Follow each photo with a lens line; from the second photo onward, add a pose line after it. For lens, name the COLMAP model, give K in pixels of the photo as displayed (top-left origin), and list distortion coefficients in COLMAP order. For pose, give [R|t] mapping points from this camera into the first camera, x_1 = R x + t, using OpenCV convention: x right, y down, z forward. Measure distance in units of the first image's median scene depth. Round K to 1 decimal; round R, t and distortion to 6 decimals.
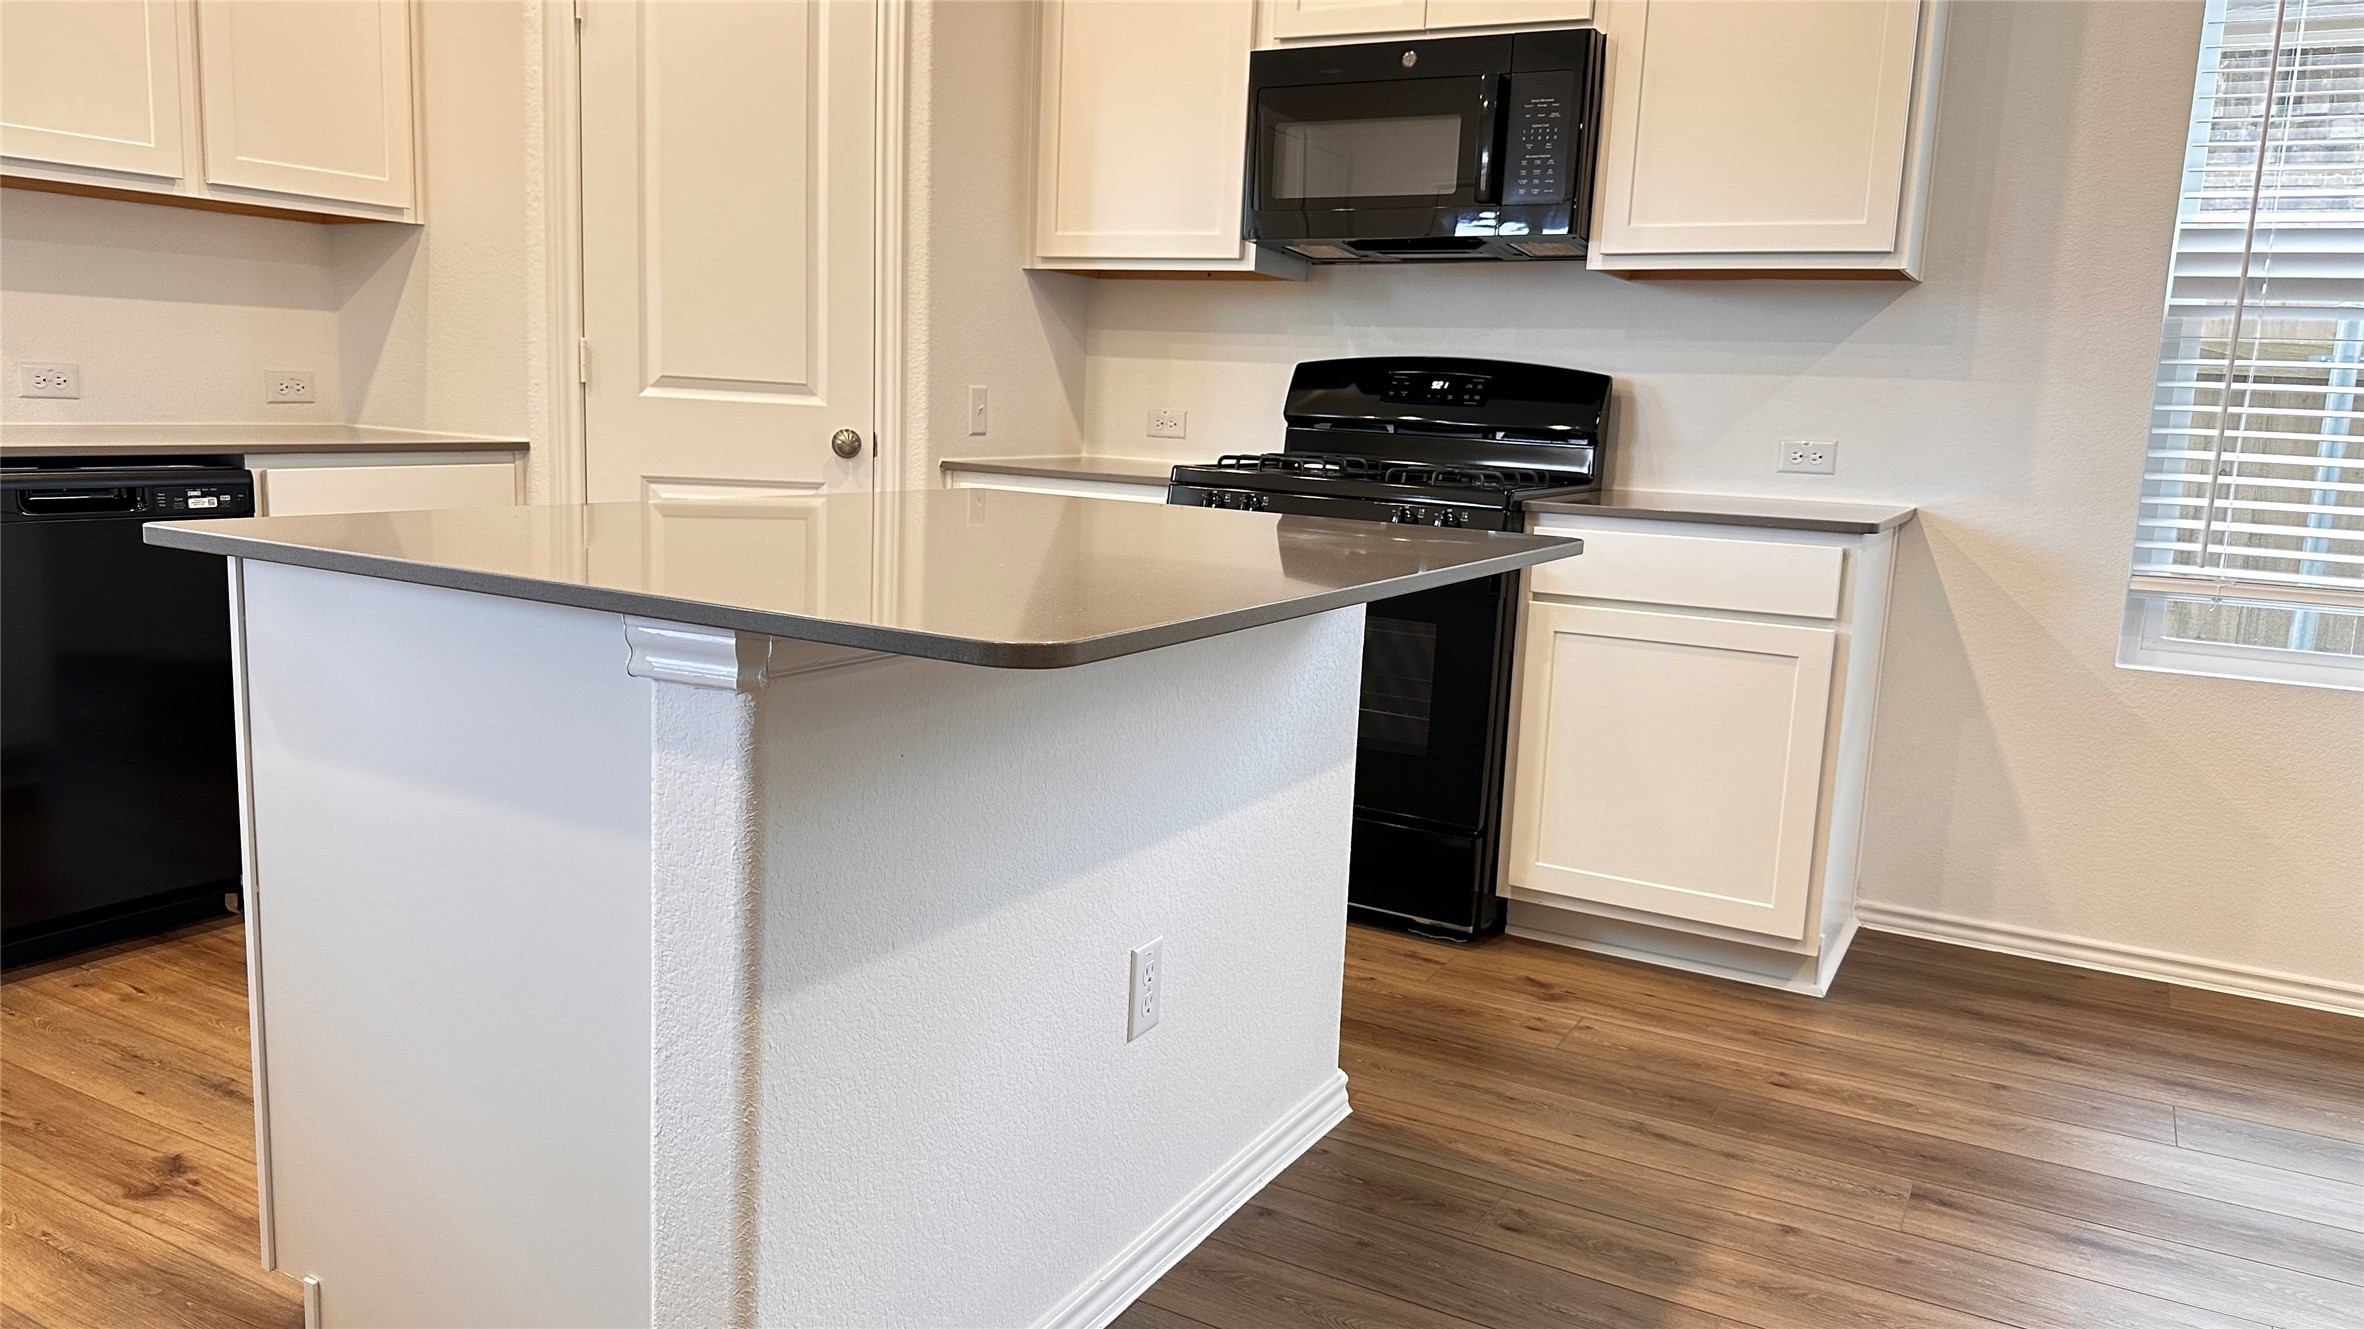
lens RADIAL K [[1669.4, 0, 1185.7], [0, 1669.4, 669.7], [0, 0, 1]] dist [0.066576, -0.086806]
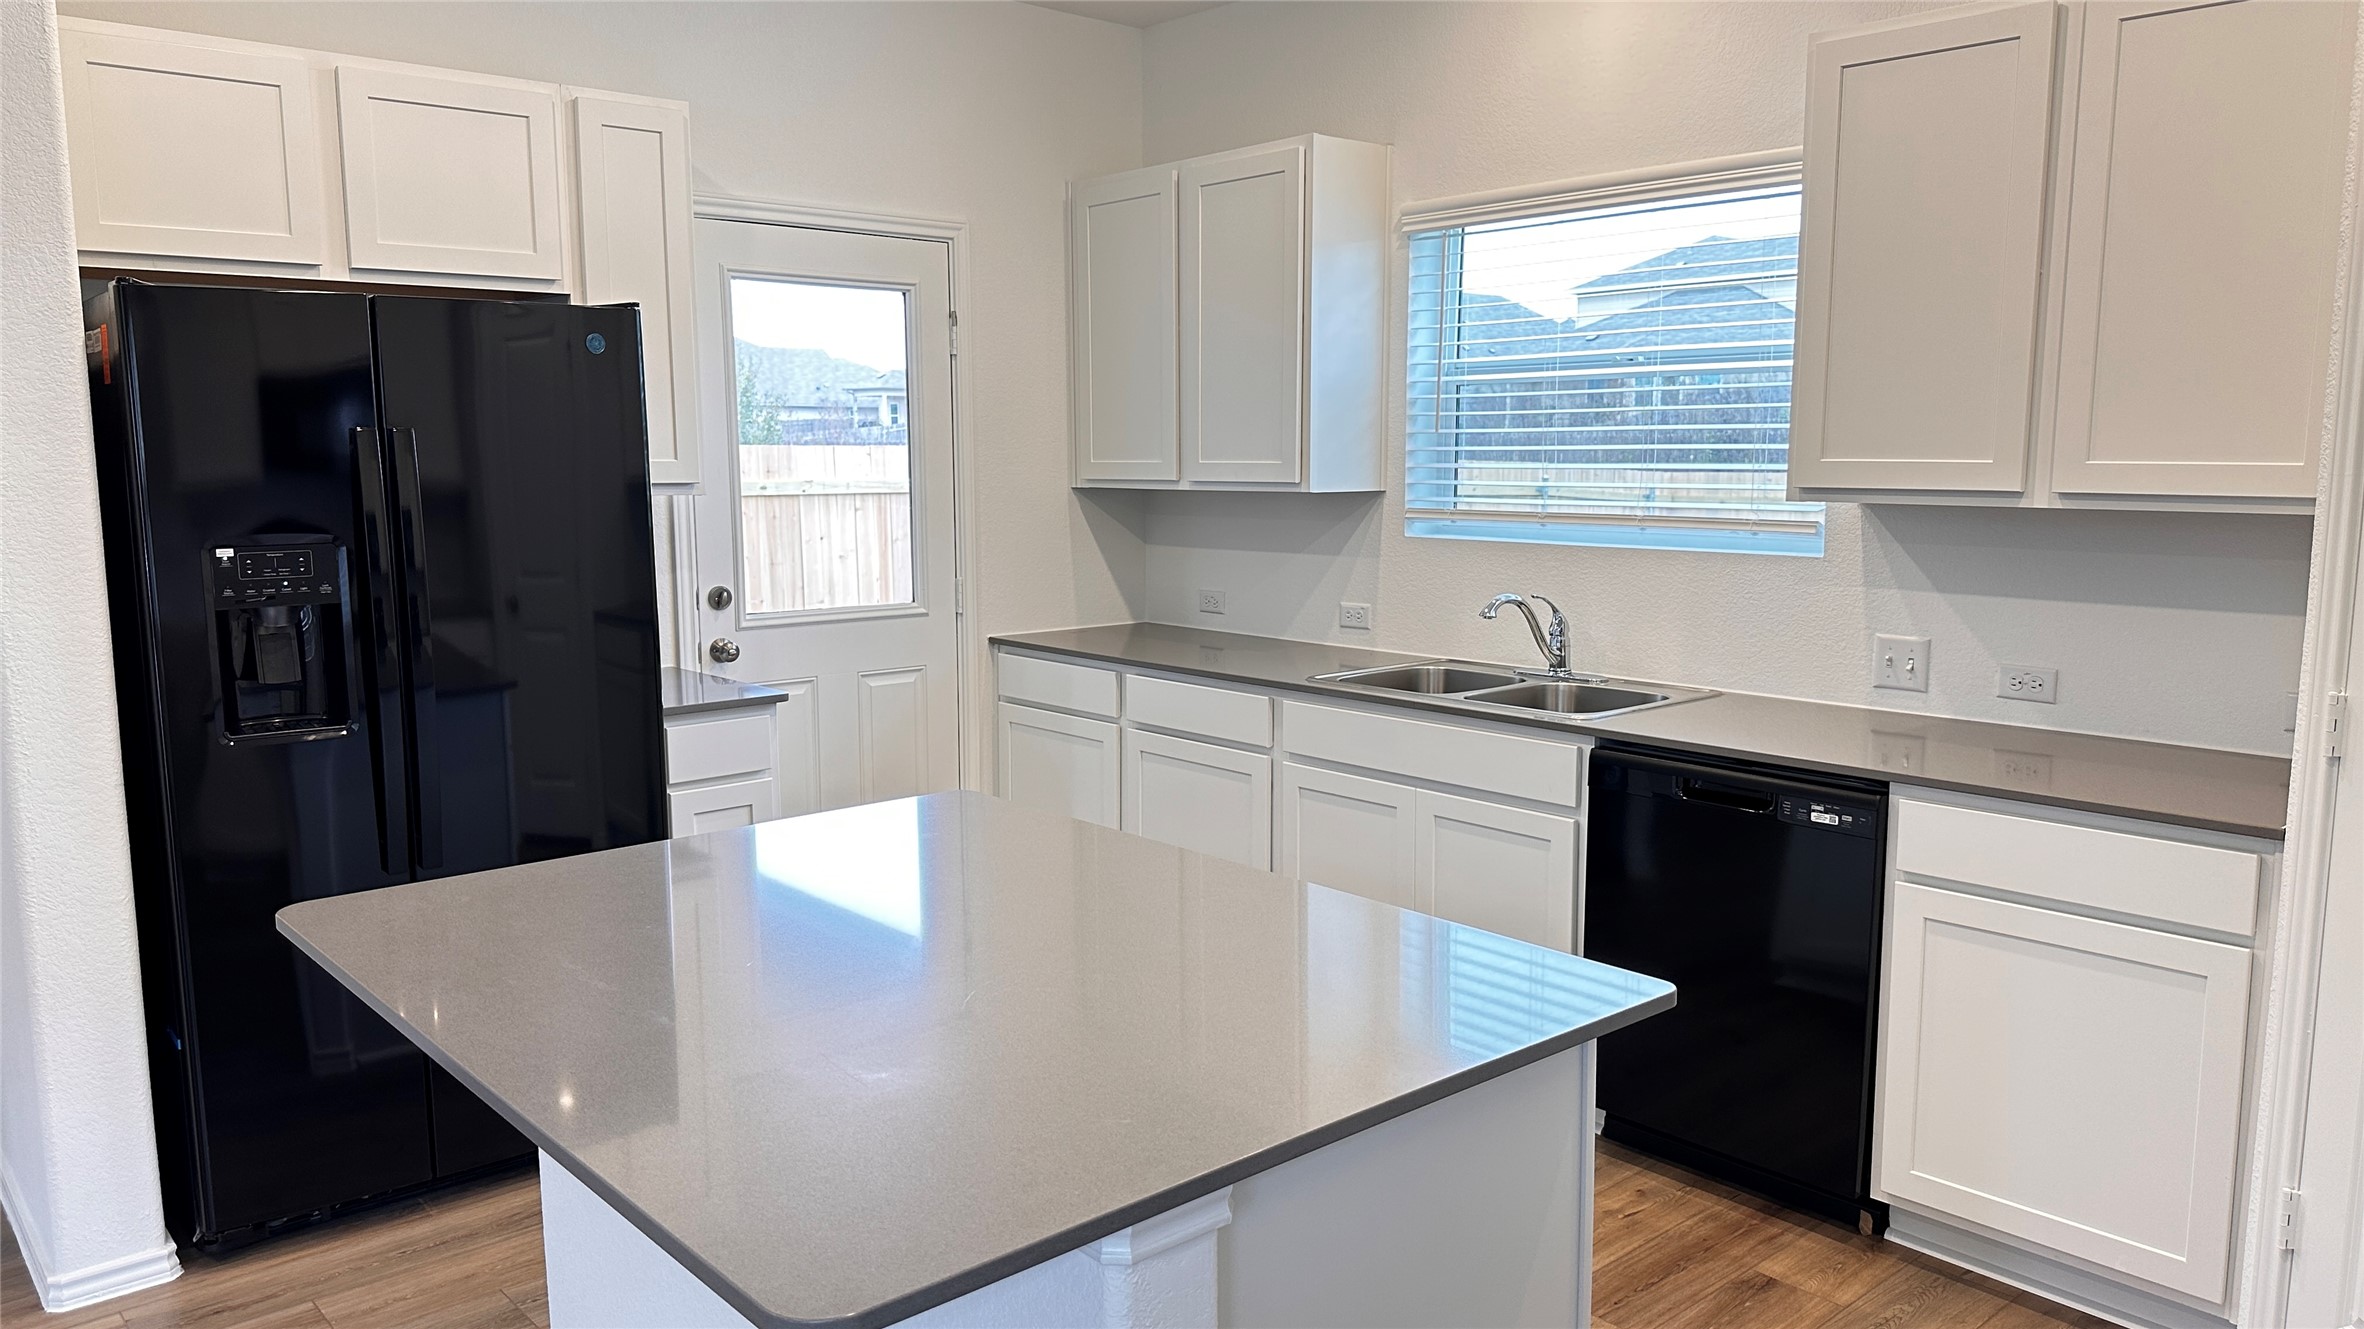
lens RADIAL K [[1669.4, 0, 1196.1], [0, 1669.4, 642.5], [0, 0, 1]] dist [0.066576, -0.086806]
pose [[-0.359939, 0.071868, -0.930204, 0.437986], [-0.161864, 0.977099, 0.138123, -0.250940], [0.918827, 0.200283, -0.340063, 0.870272]]
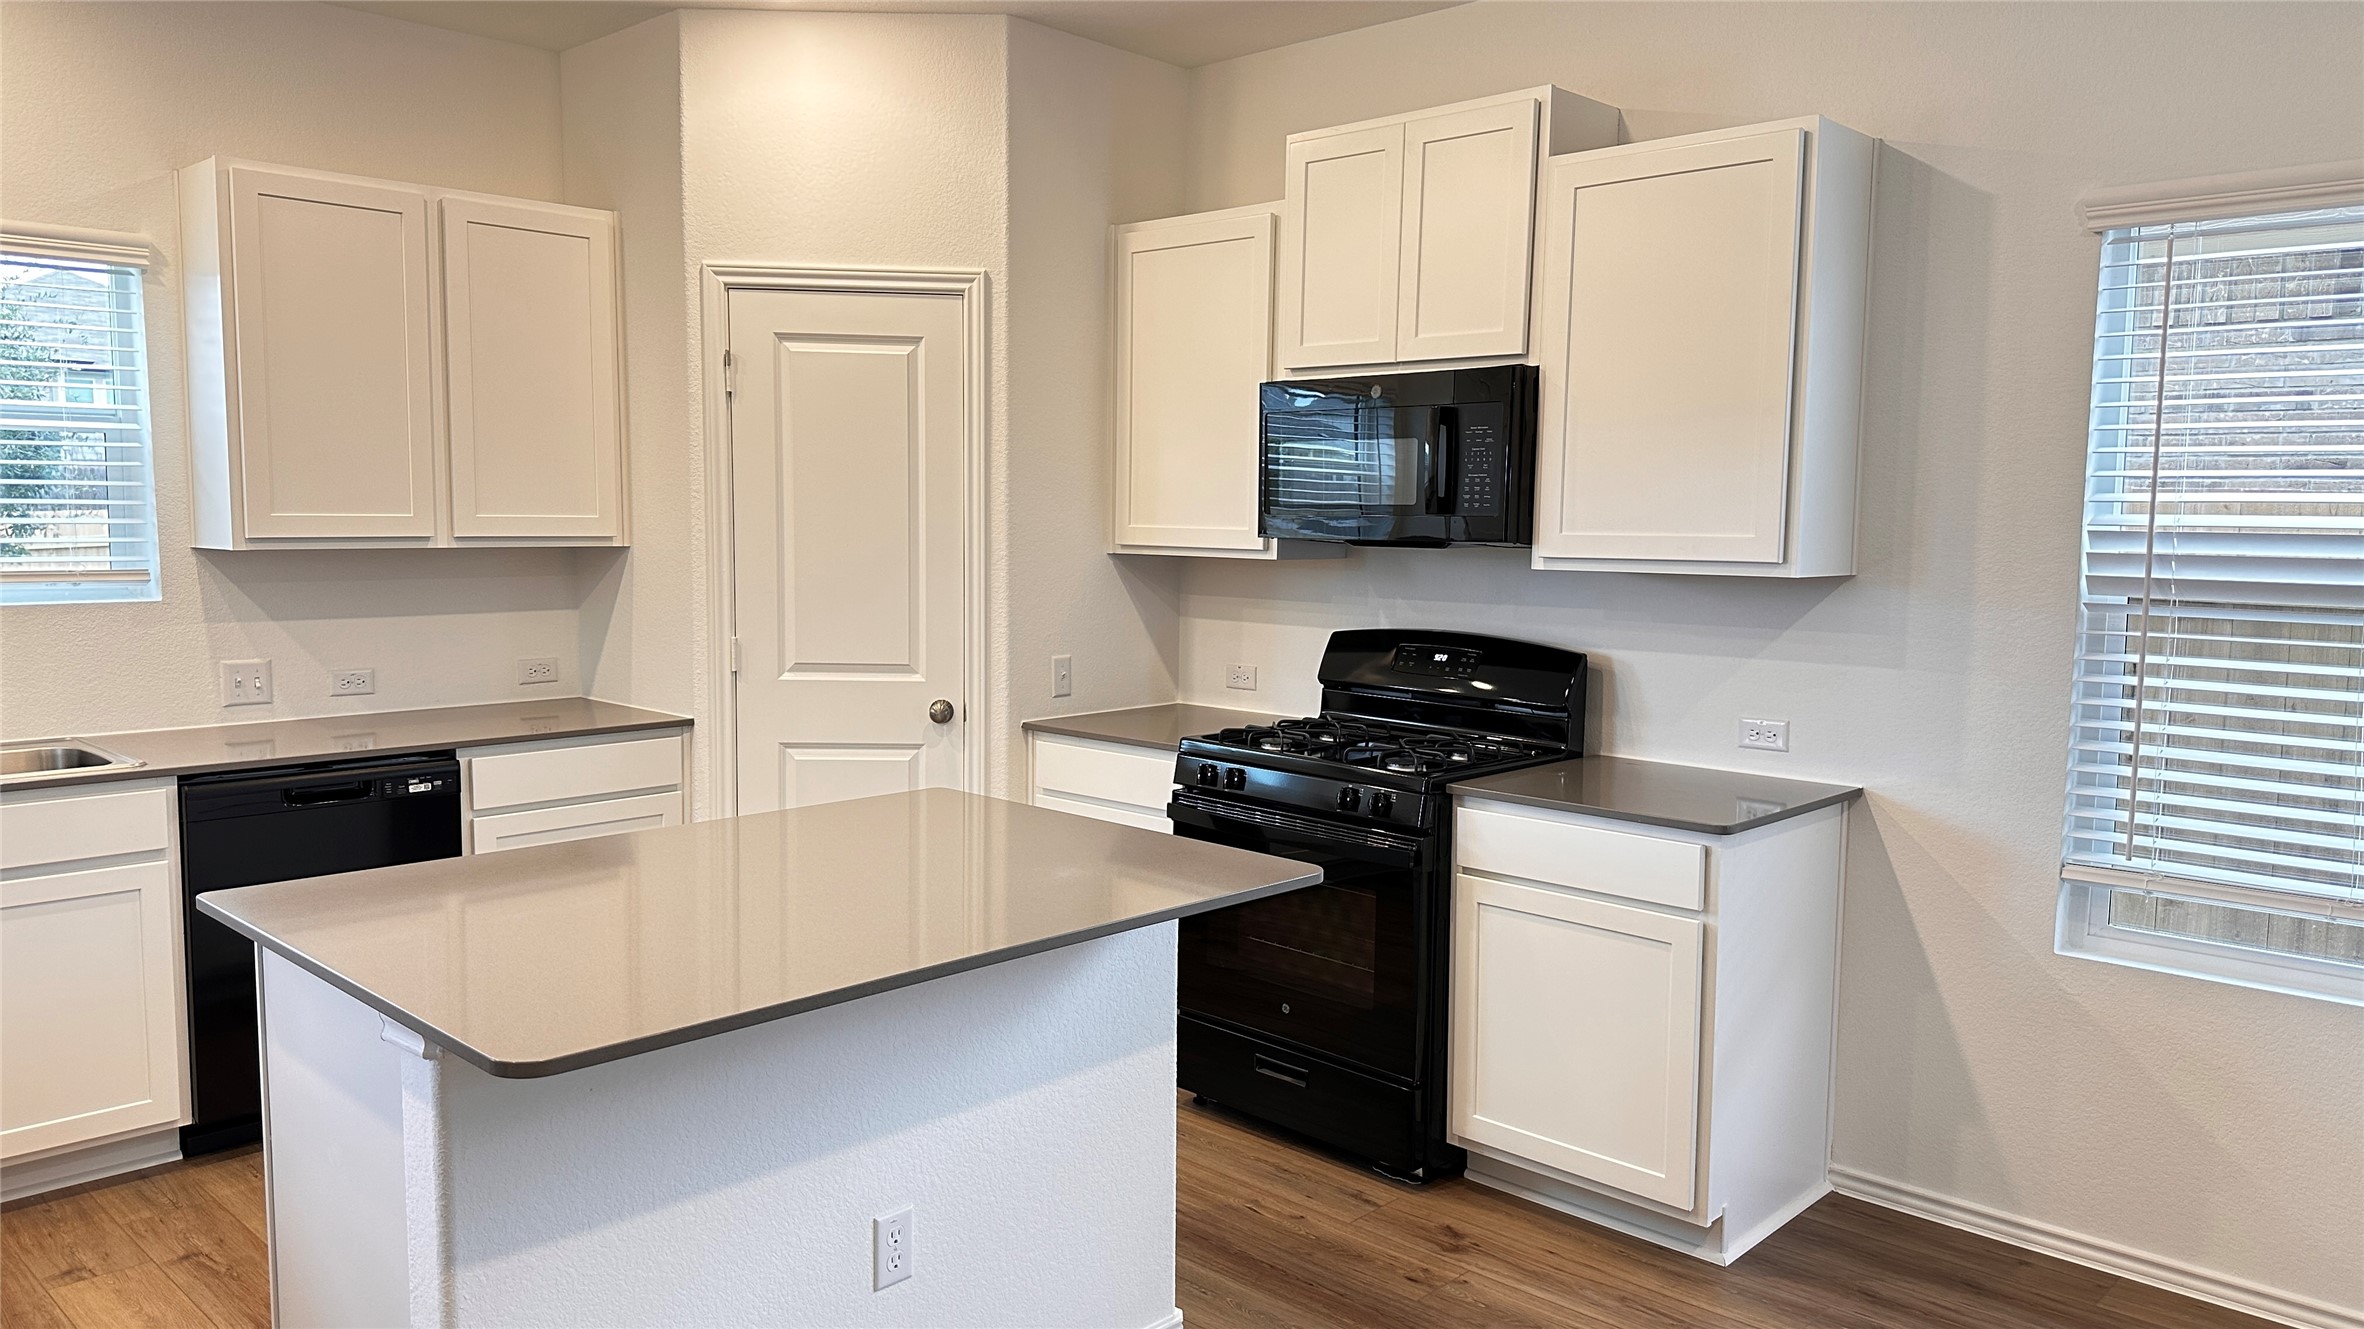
lens RADIAL K [[1669.4, 0, 1196.9], [0, 1669.4, 652.7], [0, 0, 1]] dist [0.066576, -0.086806]
pose [[0.967709, -0.009318, -0.251896, 0.309173], [-0.011541, 0.996631, -0.081203, -0.092751], [0.251804, 0.081488, 0.964341, -0.121574]]
